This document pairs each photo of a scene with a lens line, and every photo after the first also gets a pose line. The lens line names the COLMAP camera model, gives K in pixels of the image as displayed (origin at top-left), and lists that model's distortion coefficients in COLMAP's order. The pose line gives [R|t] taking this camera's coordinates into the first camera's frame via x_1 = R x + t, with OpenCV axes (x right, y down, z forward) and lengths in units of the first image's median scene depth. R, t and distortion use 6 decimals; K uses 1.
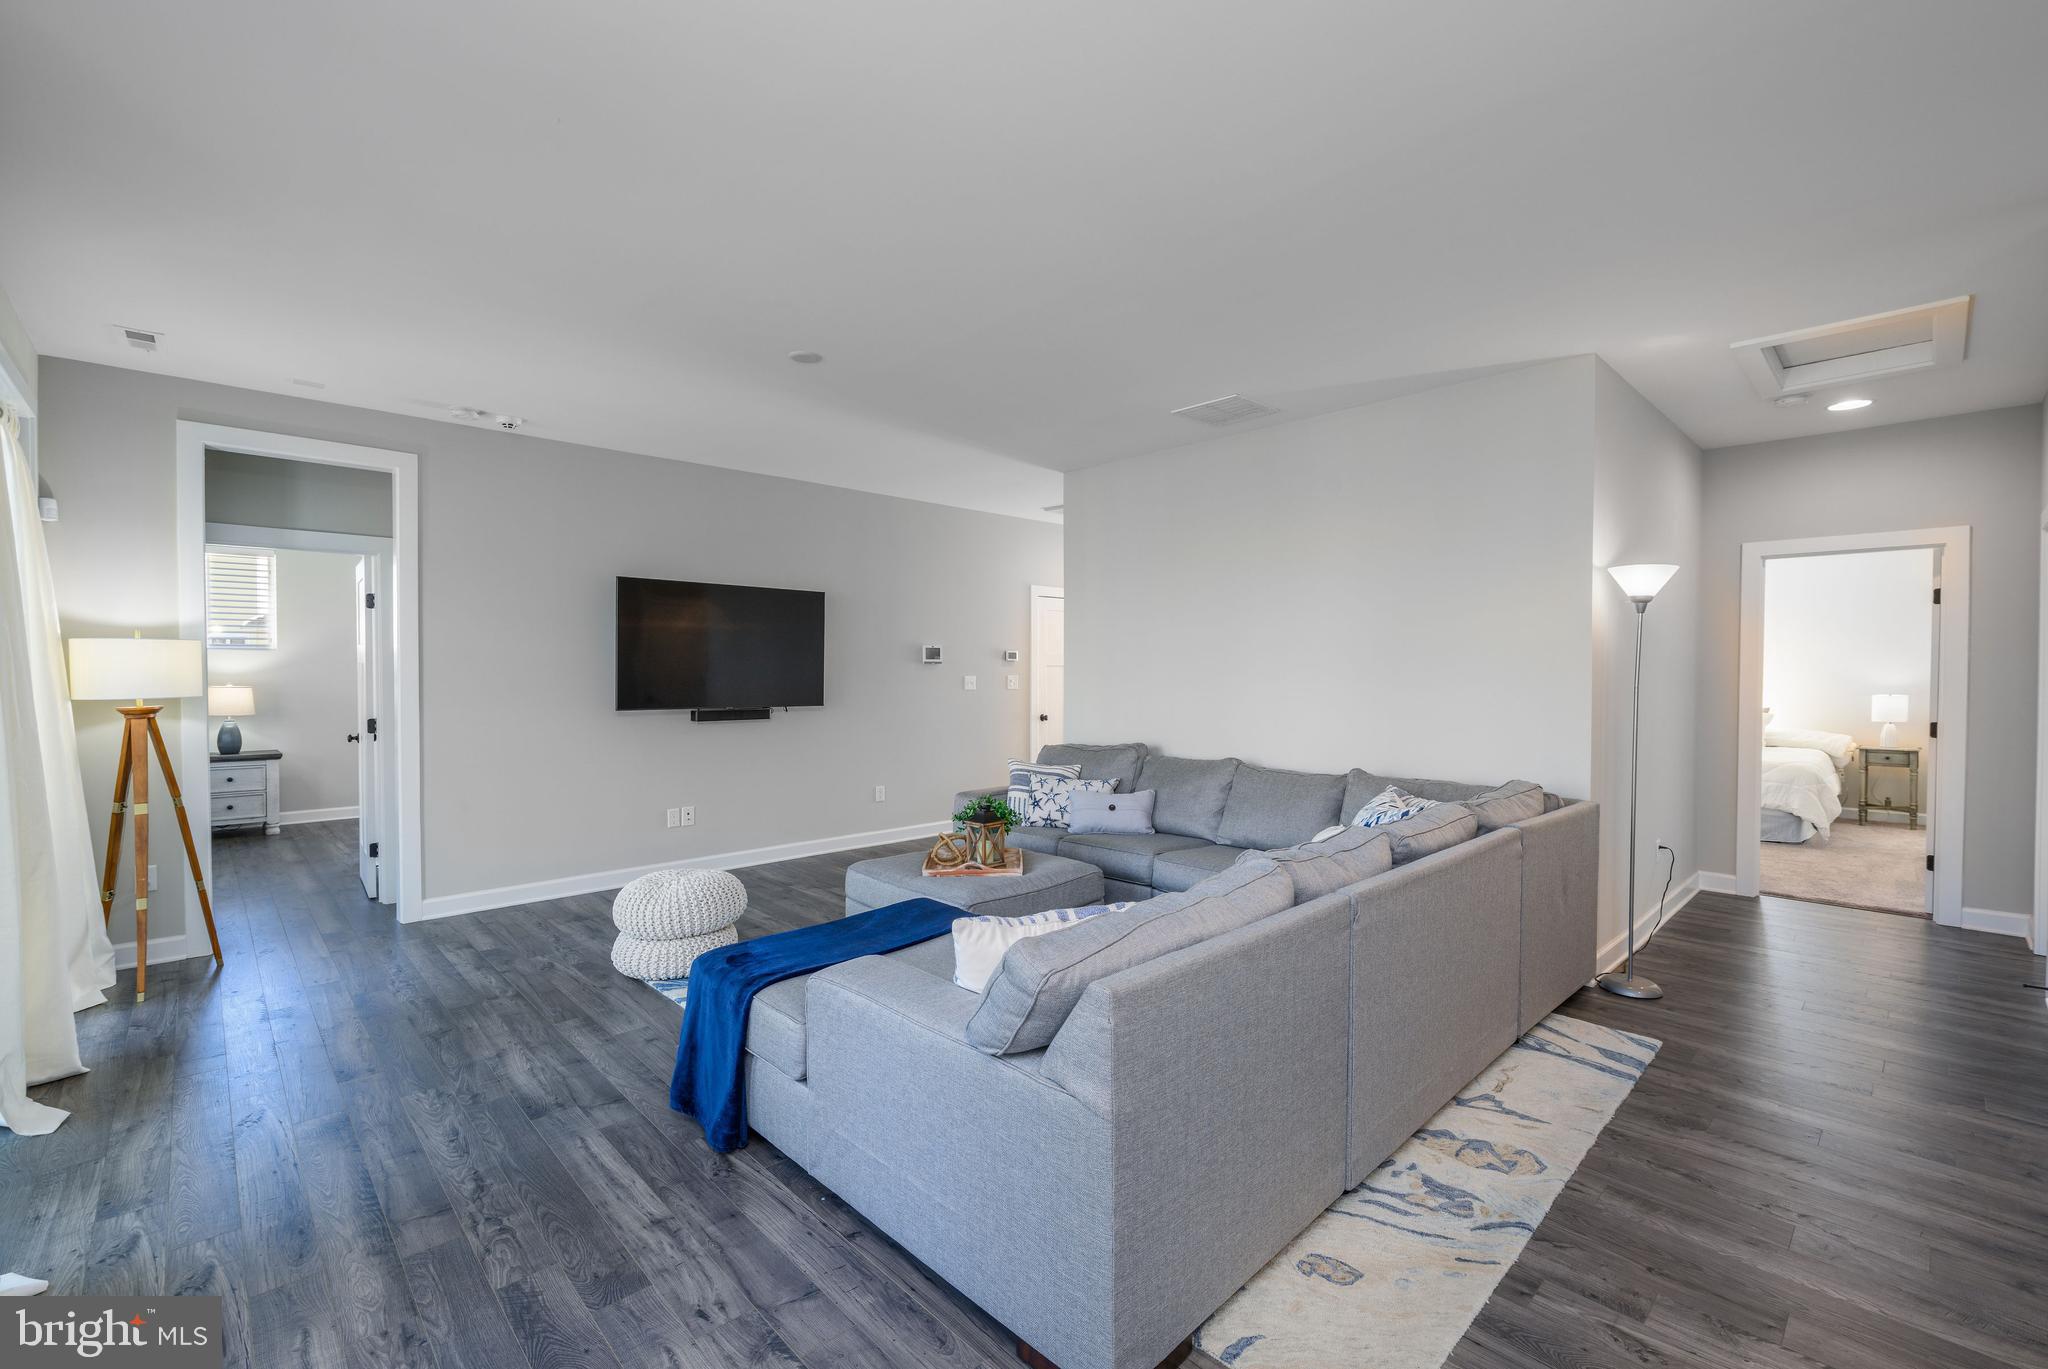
lens RADIAL K [[874.1, 0, 1022.9], [0, 874.1, 686.1], [0, 0, 1]] dist [-0.003748, 0.000495]
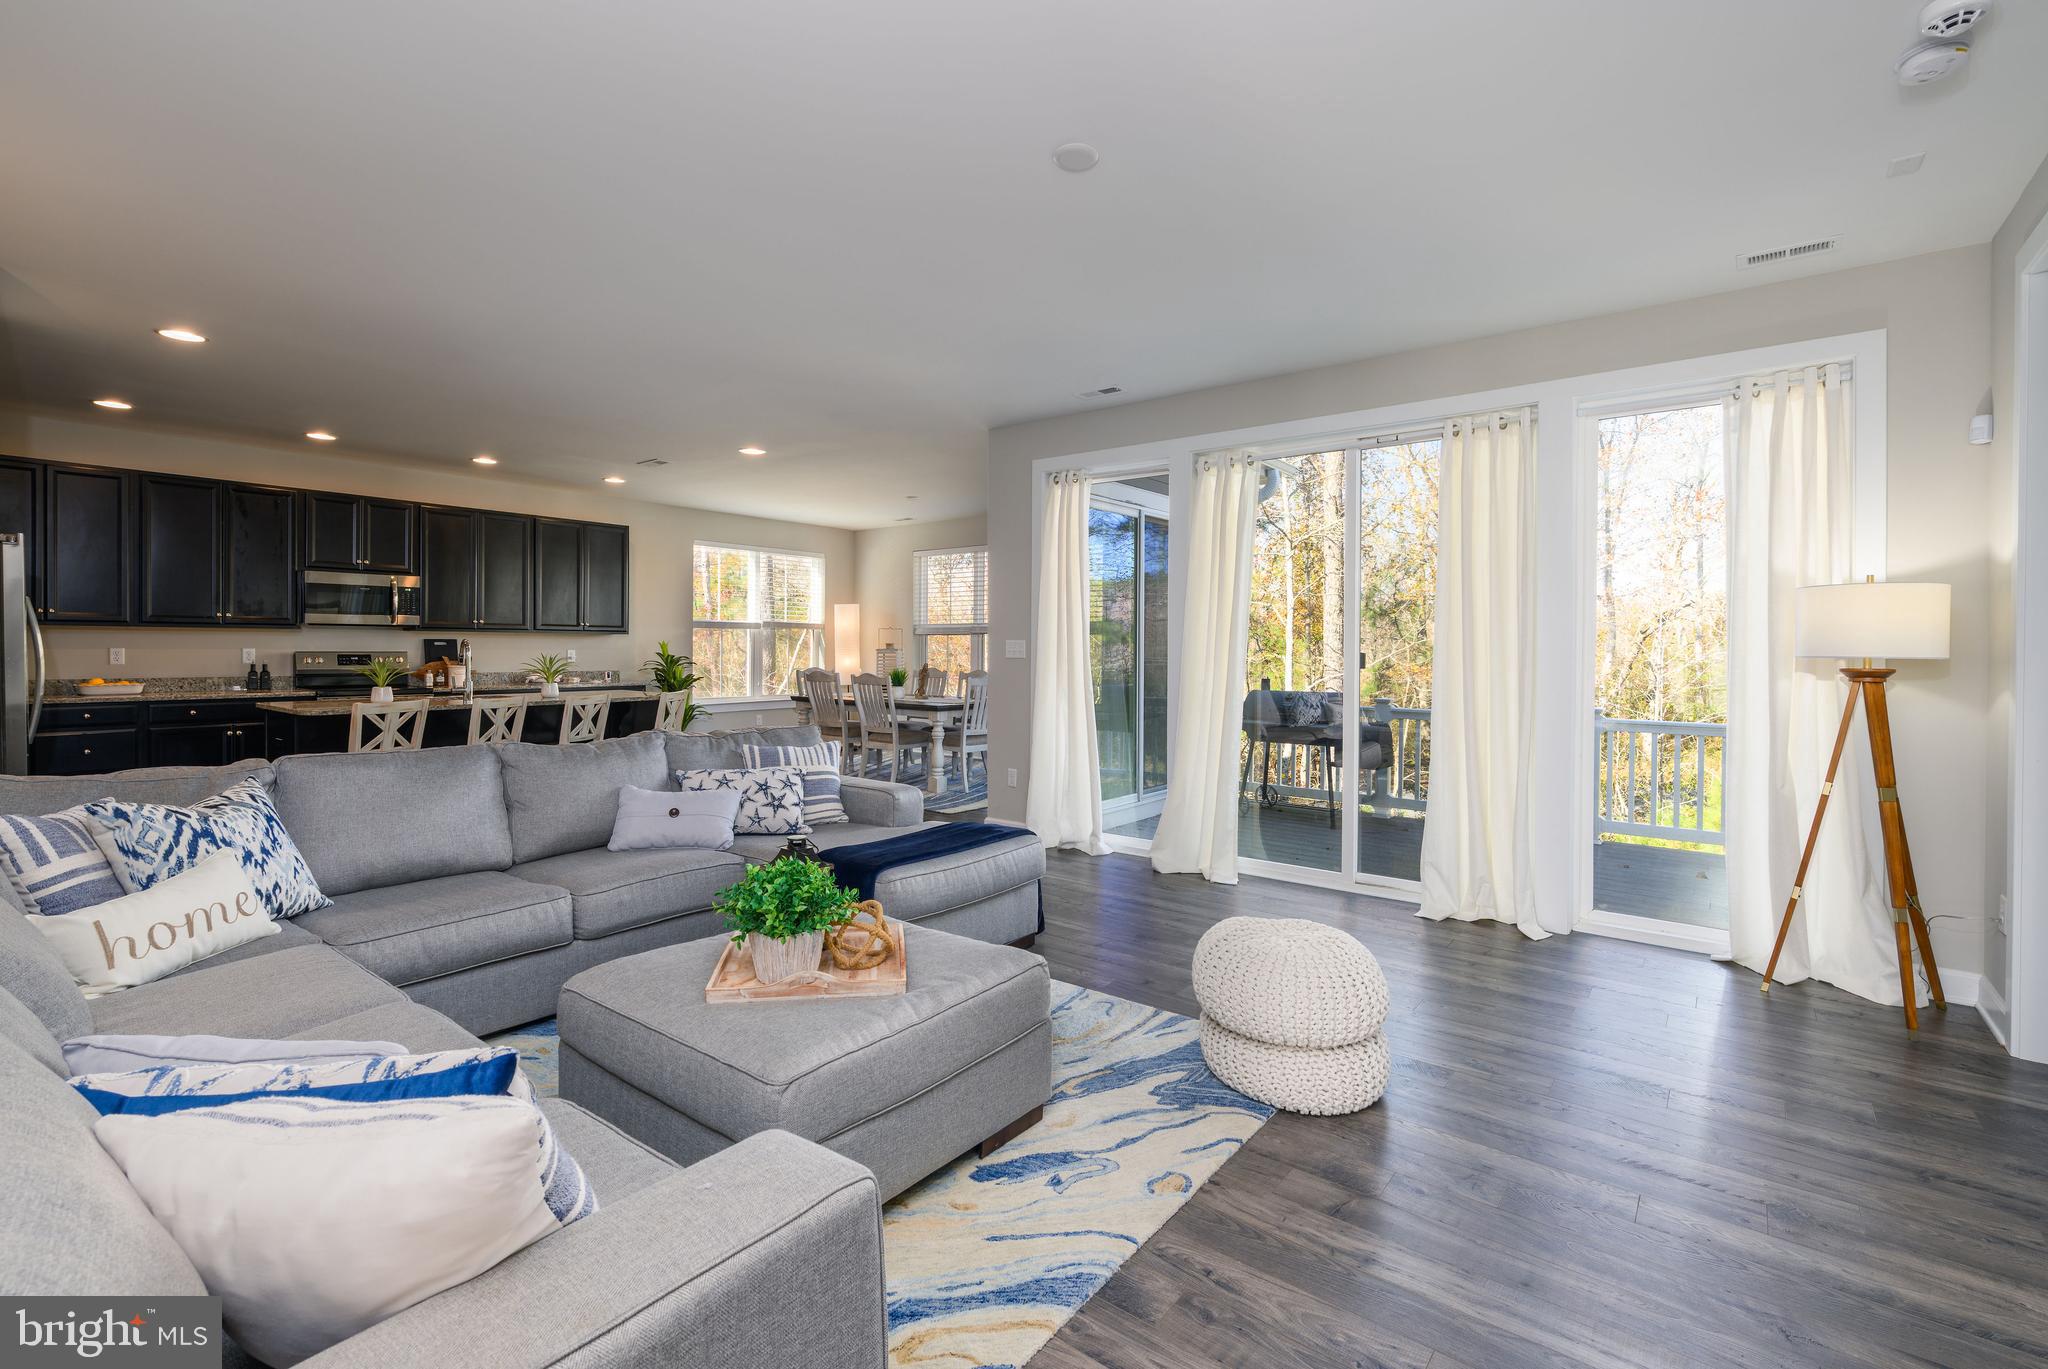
lens RADIAL K [[913.2, 0, 1021.1], [0, 913.2, 652.7], [0, 0, 1]] dist [-0.005474, 0.000982]
pose [[-0.991594, -0.006376, -0.129233, -0.157748], [-0.009764, 0.999624, 0.025604, -0.004982], [0.129021, 0.026650, -0.991284, 2.158272]]
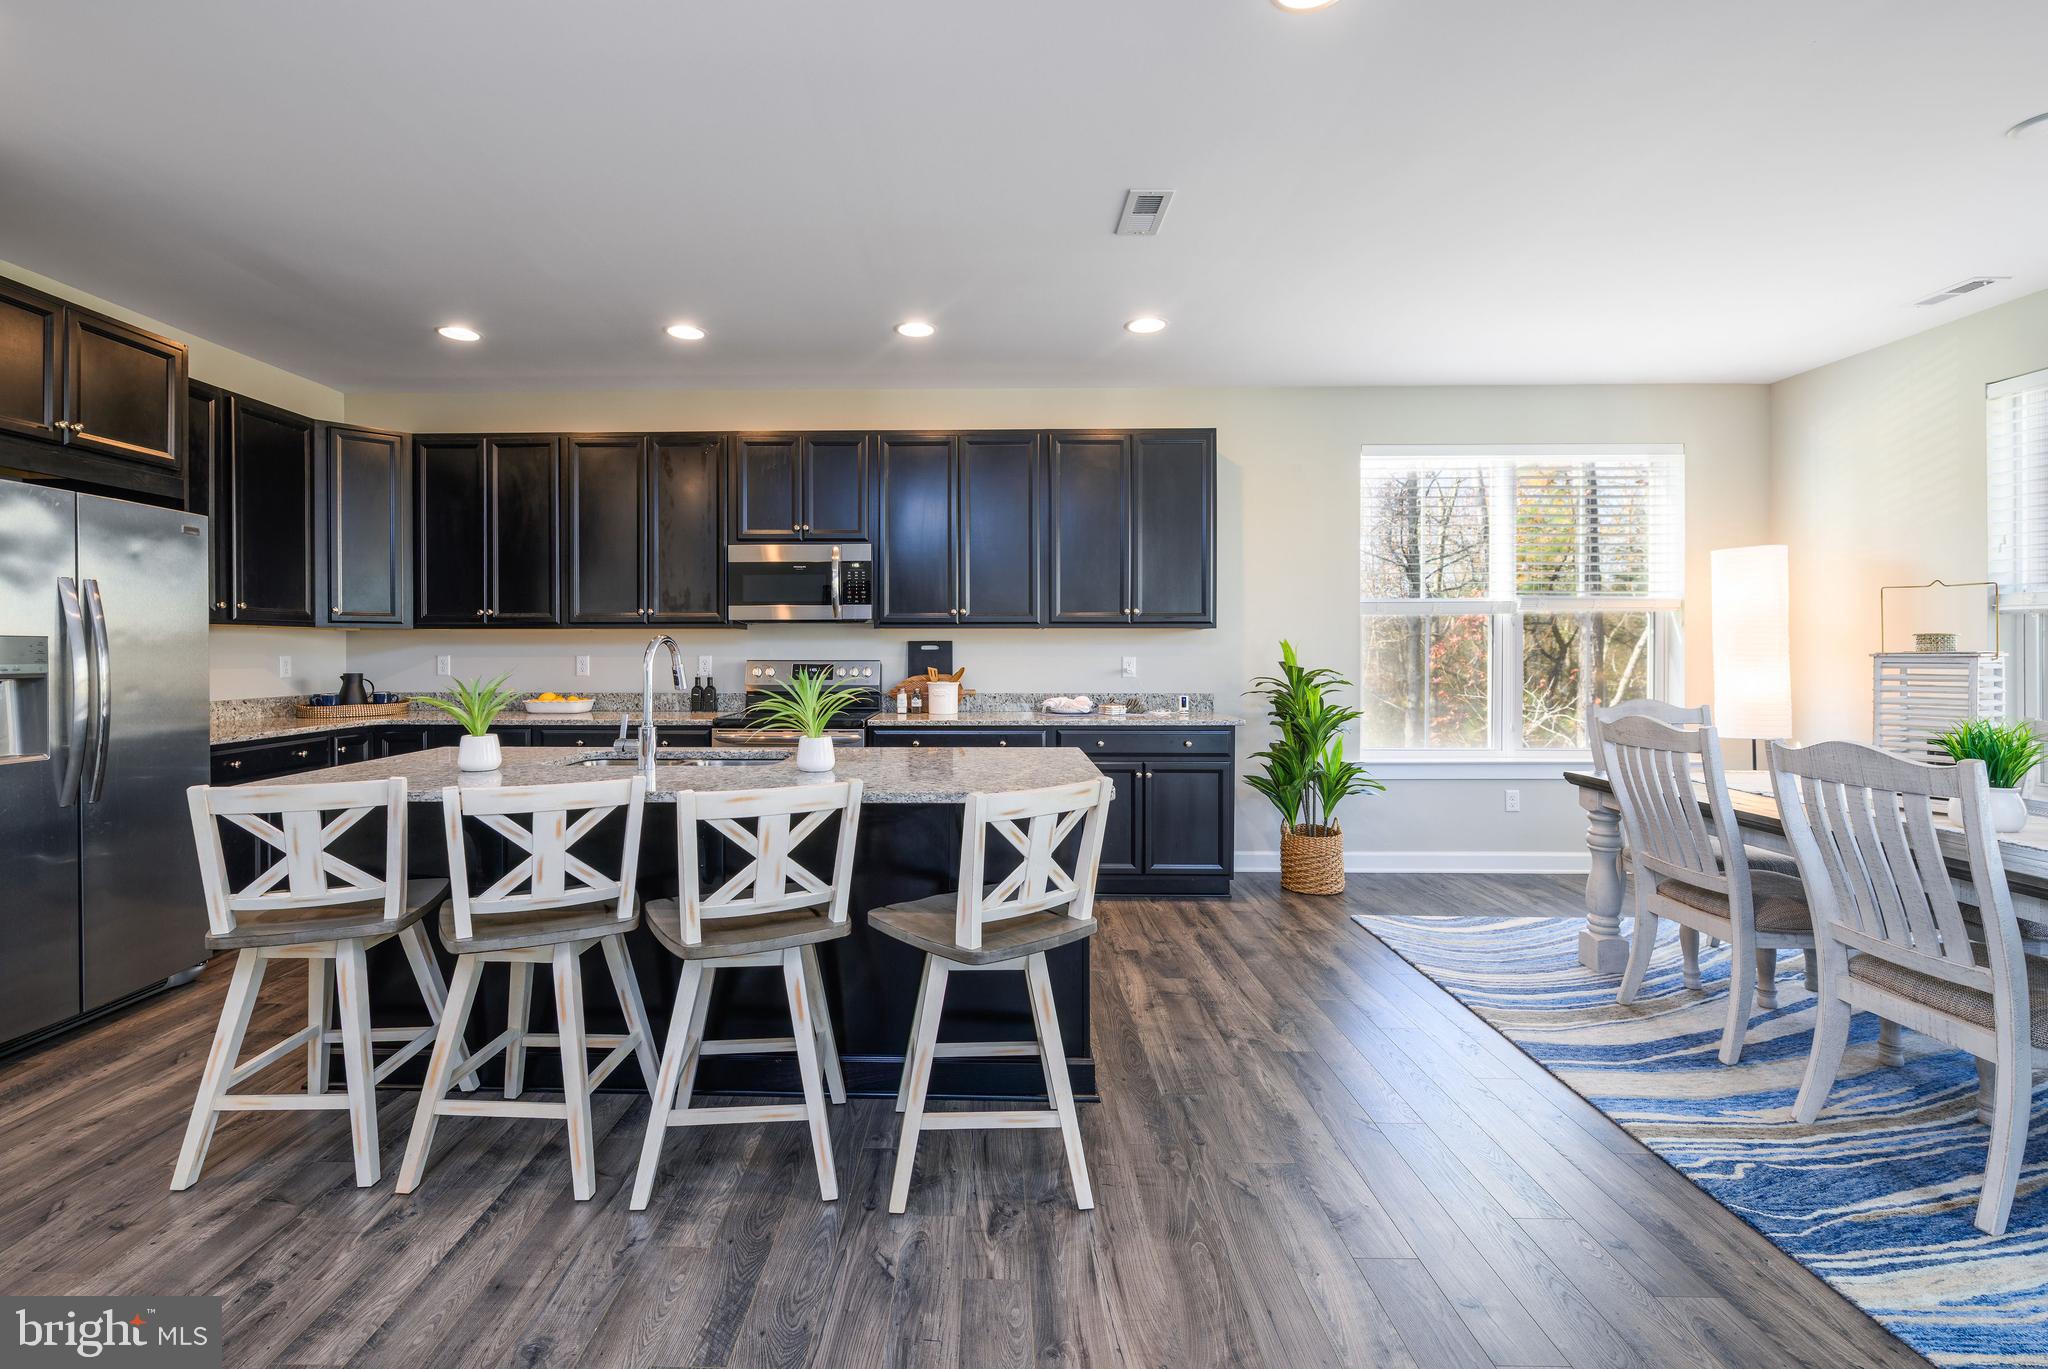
lens RADIAL K [[874.1, 0, 967.6], [0, 874.1, 648.6], [0, 0, 1]] dist [-0.003748, 0.000495]
pose [[-0.705237, 0.001265, 0.708971, -0.057232], [0.013994, 0.999828, 0.012136, 0.034991], [-0.708834, 0.018480, -0.705134, 0.444436]]
